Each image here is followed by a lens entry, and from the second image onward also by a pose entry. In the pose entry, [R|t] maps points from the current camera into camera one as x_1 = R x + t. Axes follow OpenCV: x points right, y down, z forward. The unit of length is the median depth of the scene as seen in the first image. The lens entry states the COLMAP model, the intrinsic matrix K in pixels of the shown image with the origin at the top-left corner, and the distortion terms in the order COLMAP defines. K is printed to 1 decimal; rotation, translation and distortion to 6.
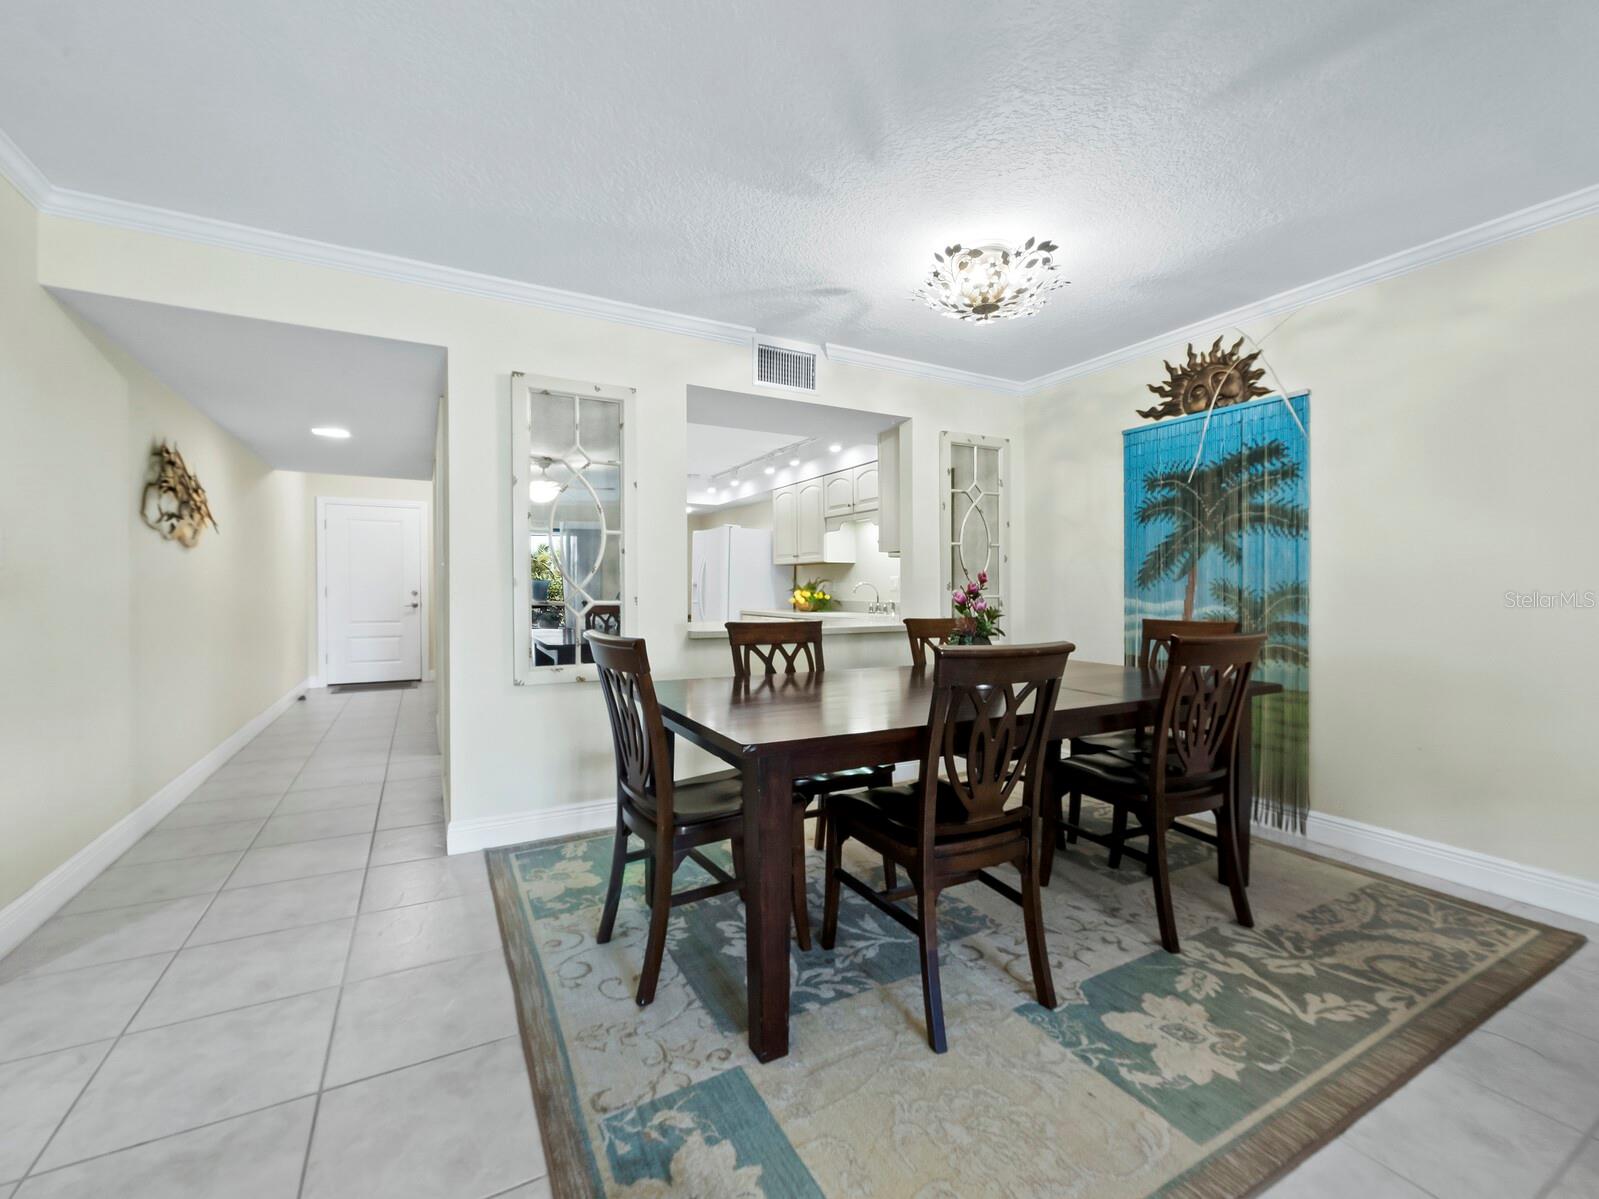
lens RADIAL K [[673.2, 0, 799.5], [0, 673.2, 590.5], [0, 0, 1]] dist [0.000179, 0.000130]
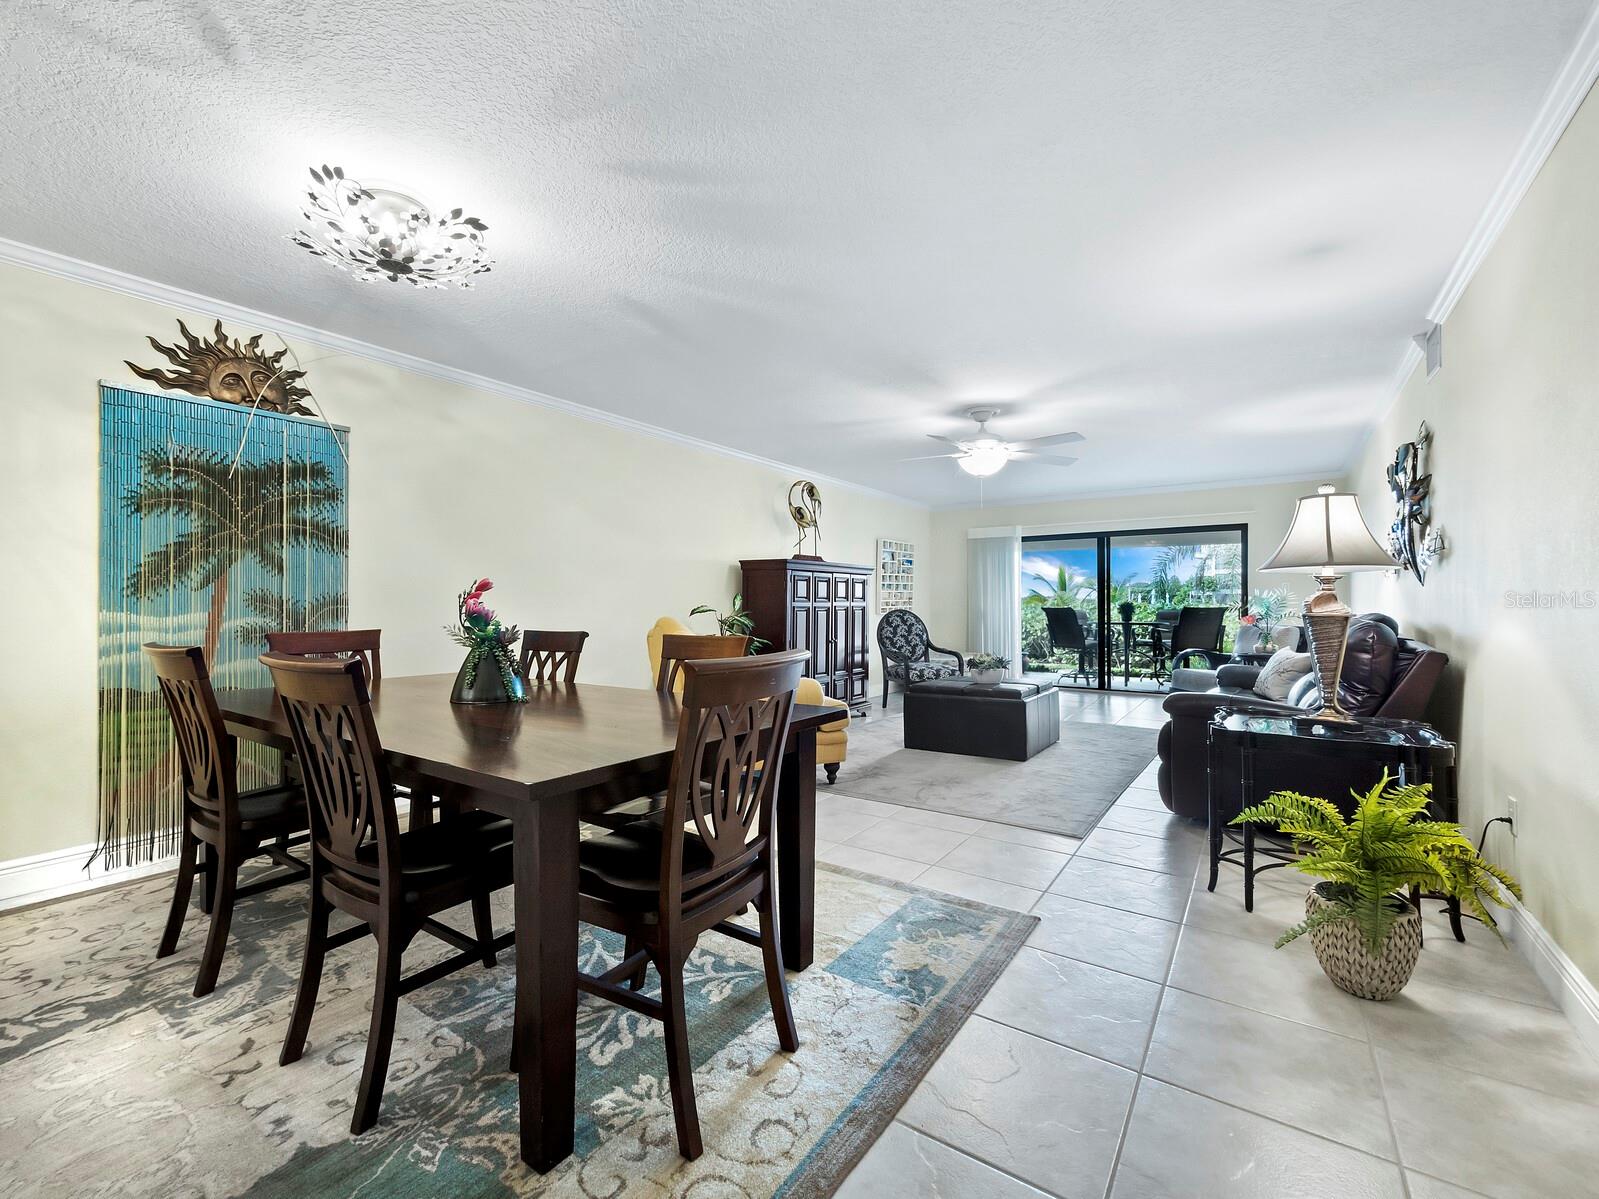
lens RADIAL K [[684.0, 0, 797.6], [0, 684.0, 593.8], [0, 0, 1]] dist [-0.000925, 0.000035]
pose [[-0.446696, 0.011207, 0.894616, -0.561432], [0.004349, 0.999937, -0.010355, 0.002273], [-0.894675, -0.000735, -0.446716, 0.736867]]
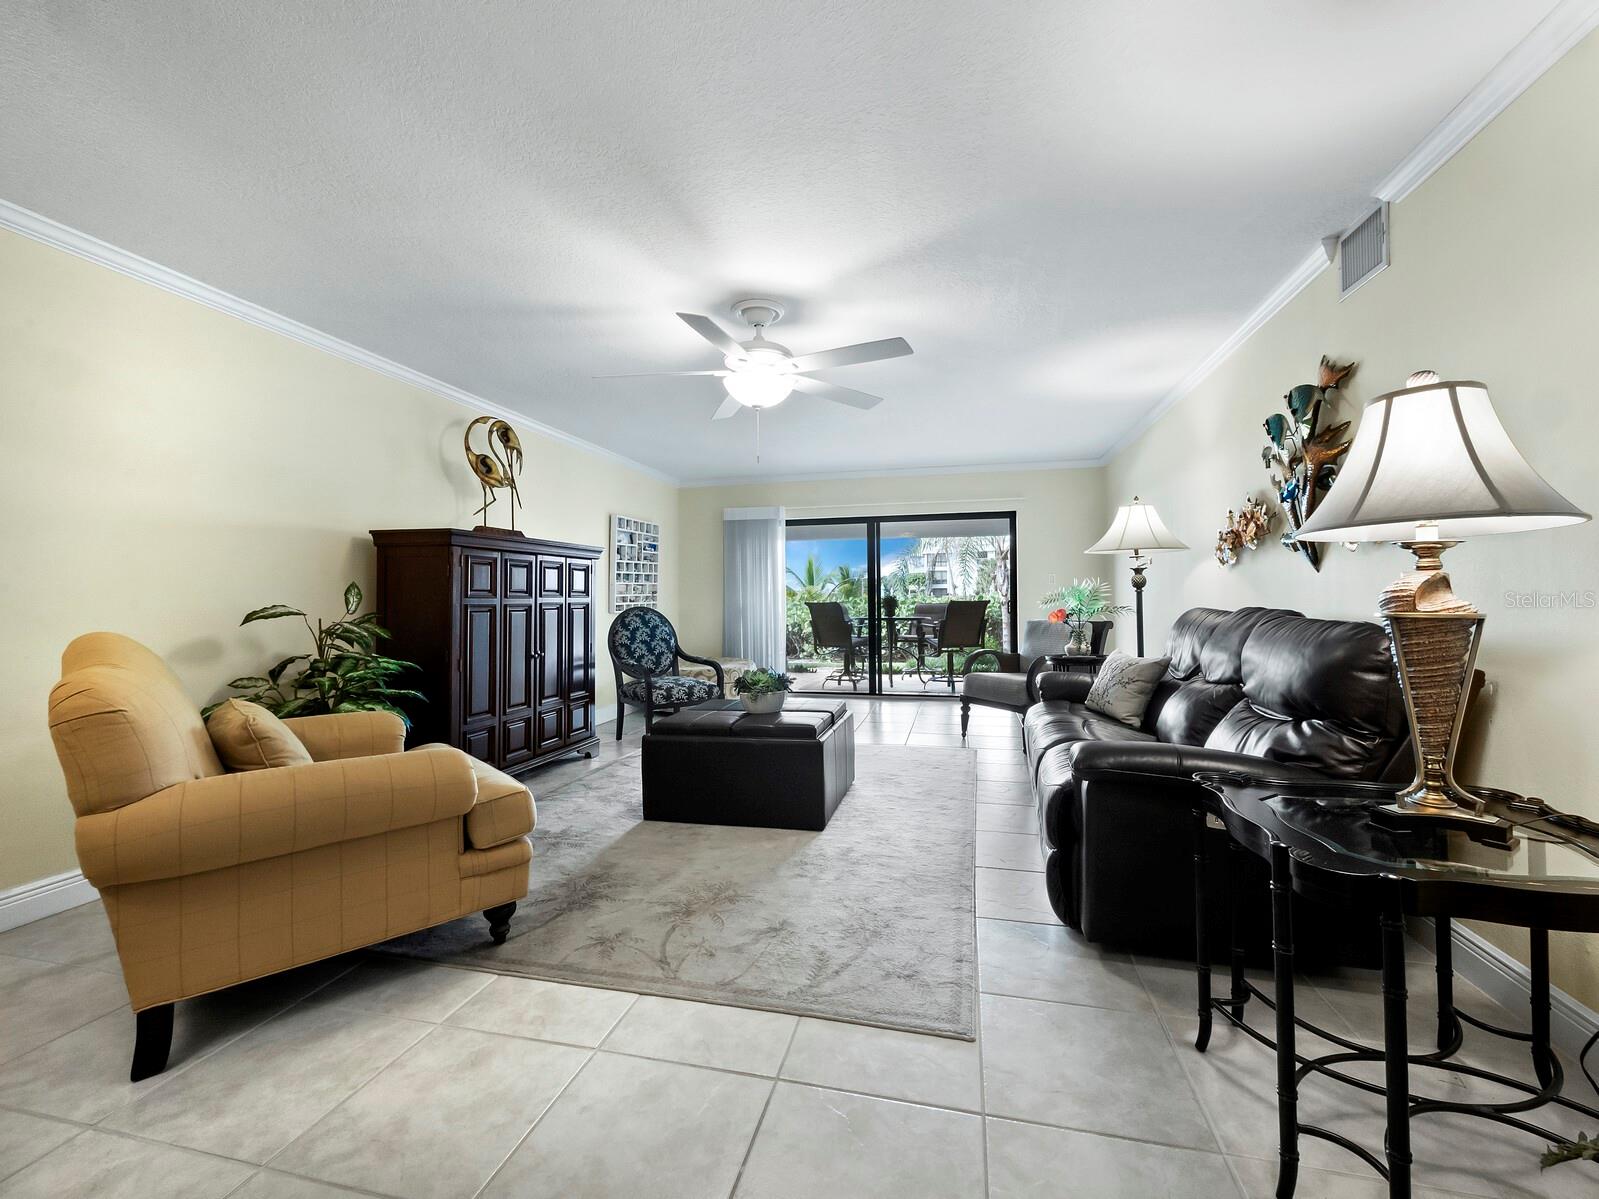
lens RADIAL K [[684.0, 0, 797.6], [0, 684.0, 593.8], [0, 0, 1]] dist [-0.000925, 0.000035]
pose [[-0.737700, 0.007541, 0.675087, -0.140280], [0.009895, 0.999951, -0.000357, 0.004246], [-0.675056, 0.006416, -0.737738, 0.423107]]
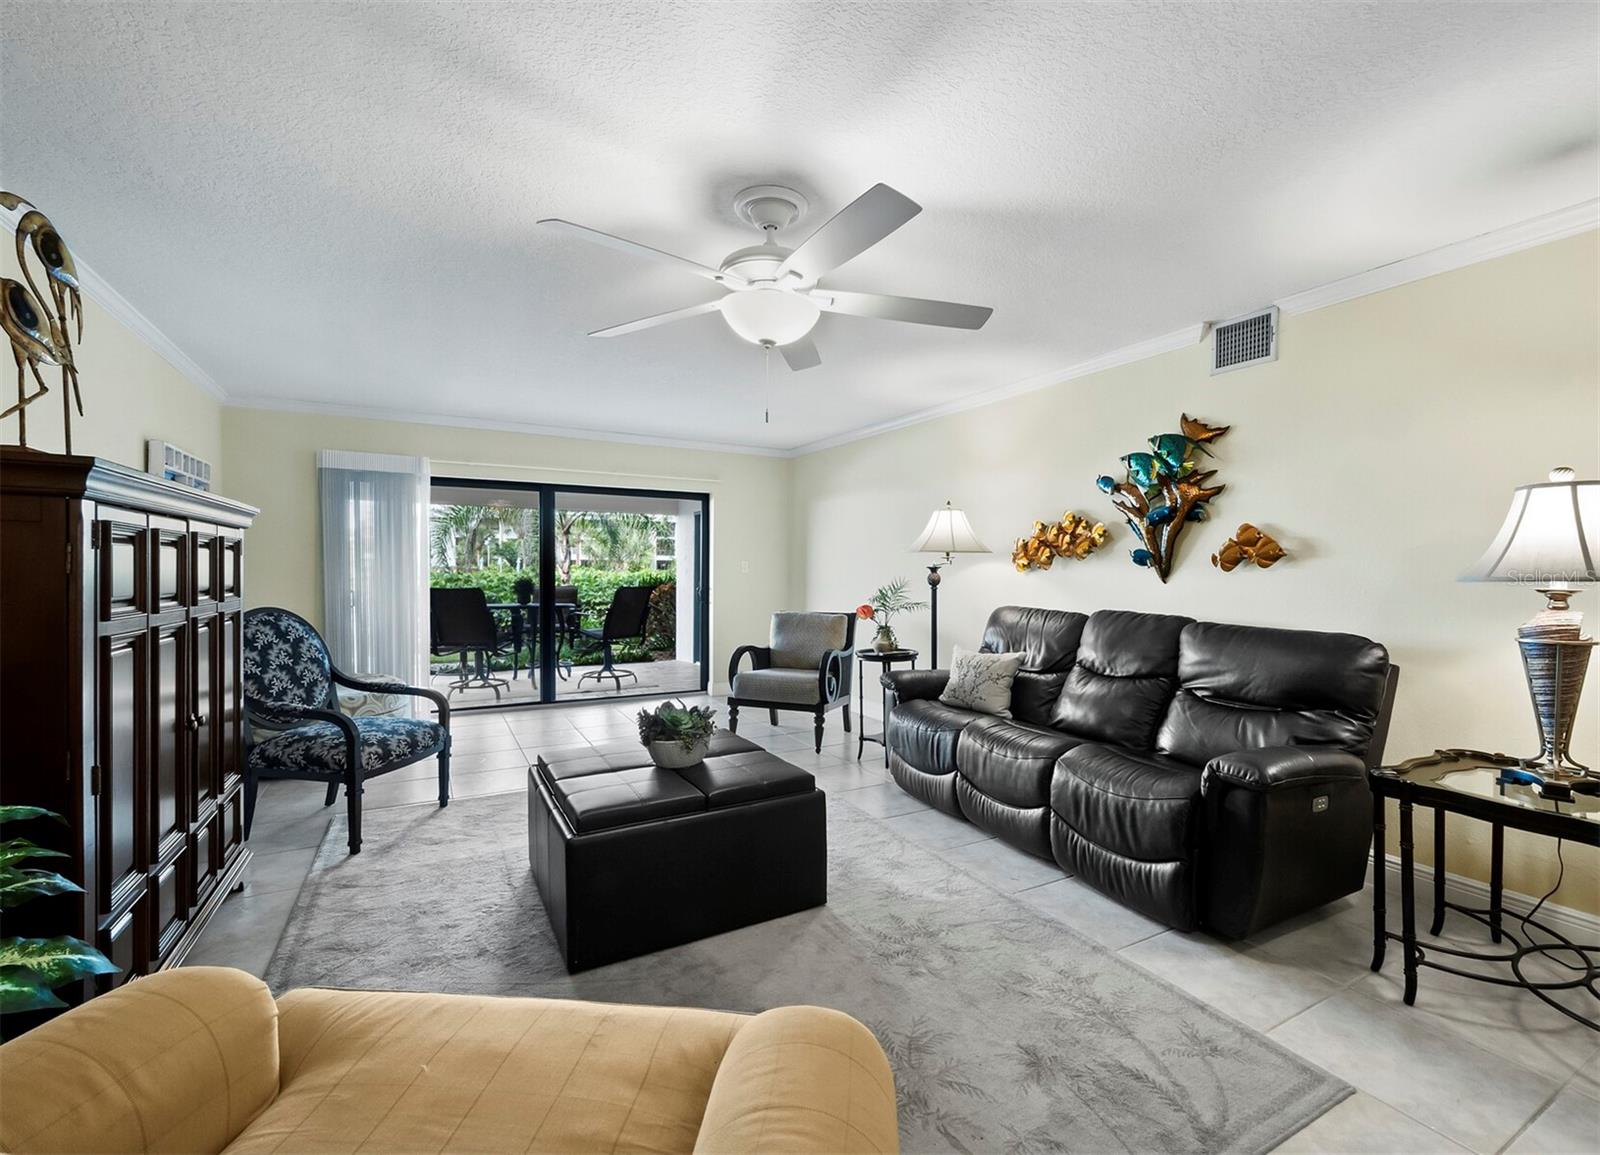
lens RADIAL K [[695.9, 0, 811.2], [0, 695.9, 586.1], [0, 0, 1]] dist [0.000400, 0.000419]
pose [[-0.999928, -0.010723, -0.005434, 0.497435], [-0.010873, 0.999538, 0.028376, -0.036264], [0.005128, 0.028433, -0.999583, 0.453526]]
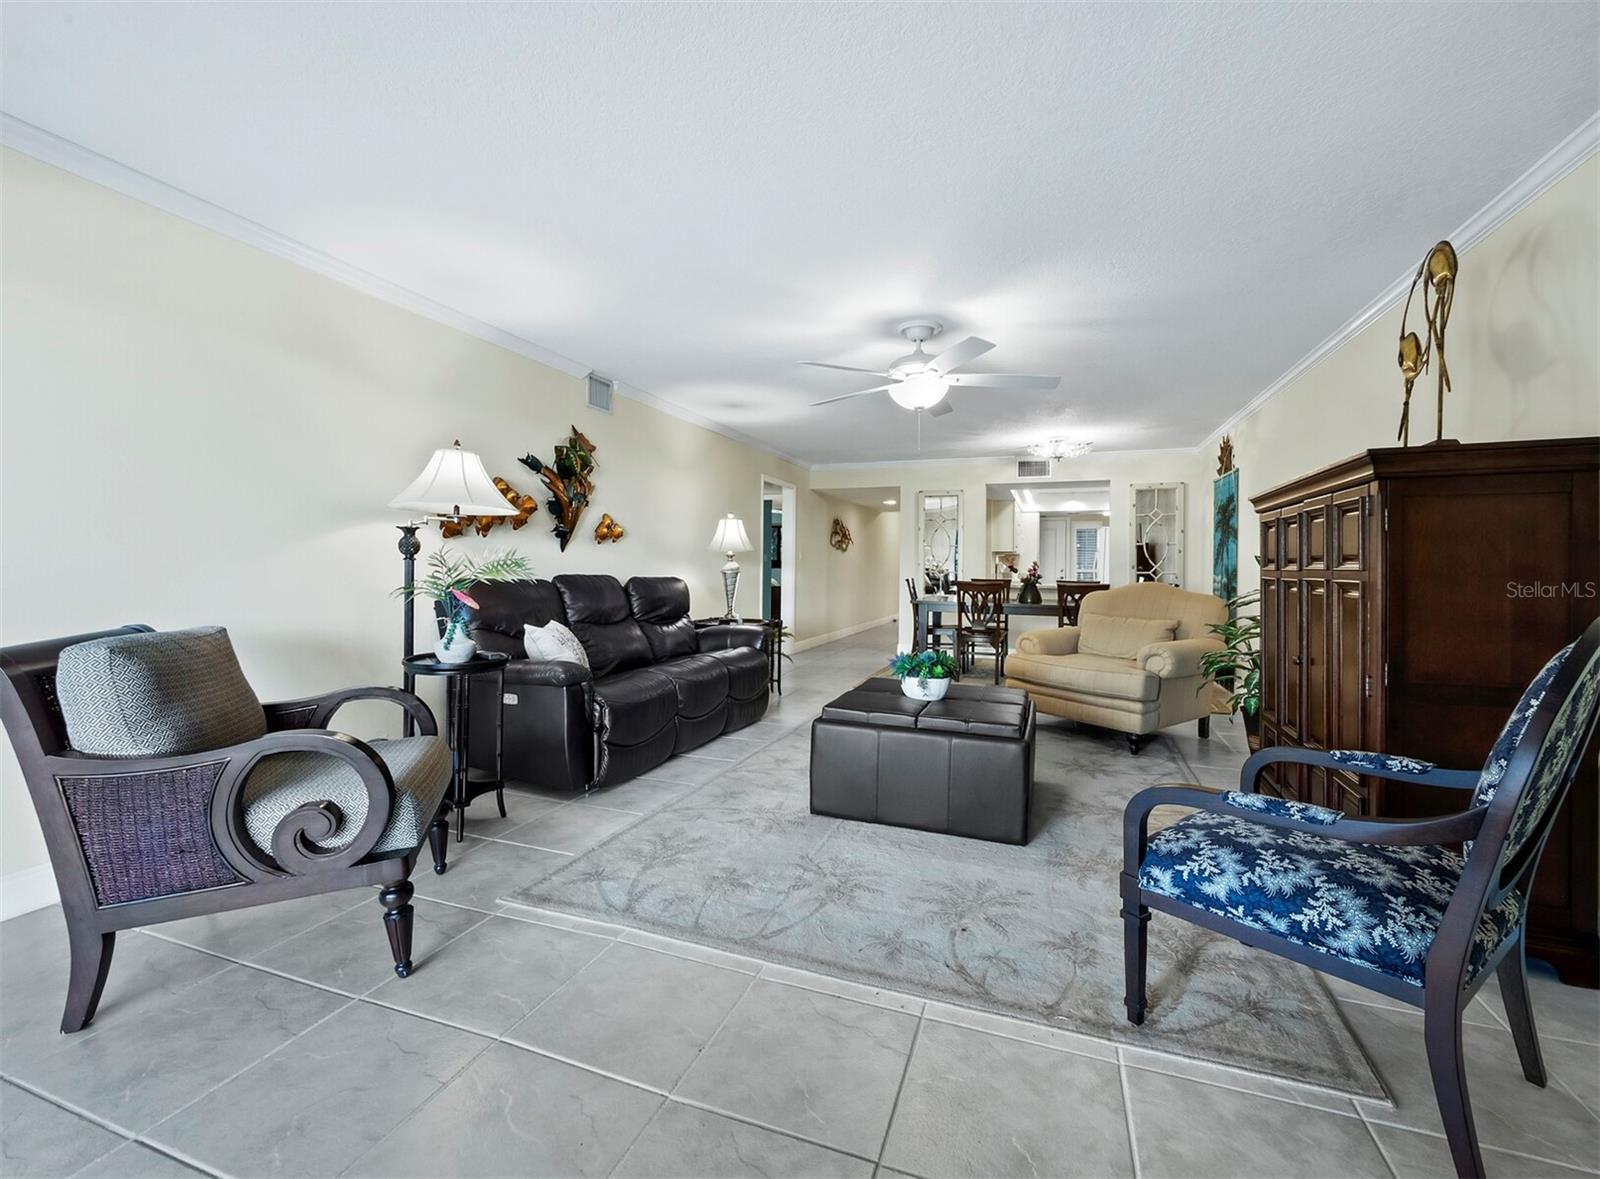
lens RADIAL K [[686.1, 0, 804.8], [0, 686.1, 570.5], [0, 0, 1]] dist [0.000151, 0.000002]
pose [[0.660724, 0.007451, -0.750592, 1.274206], [-0.011656, 0.999932, -0.000334, 0.013968], [0.750538, 0.008970, 0.660766, -1.135756]]
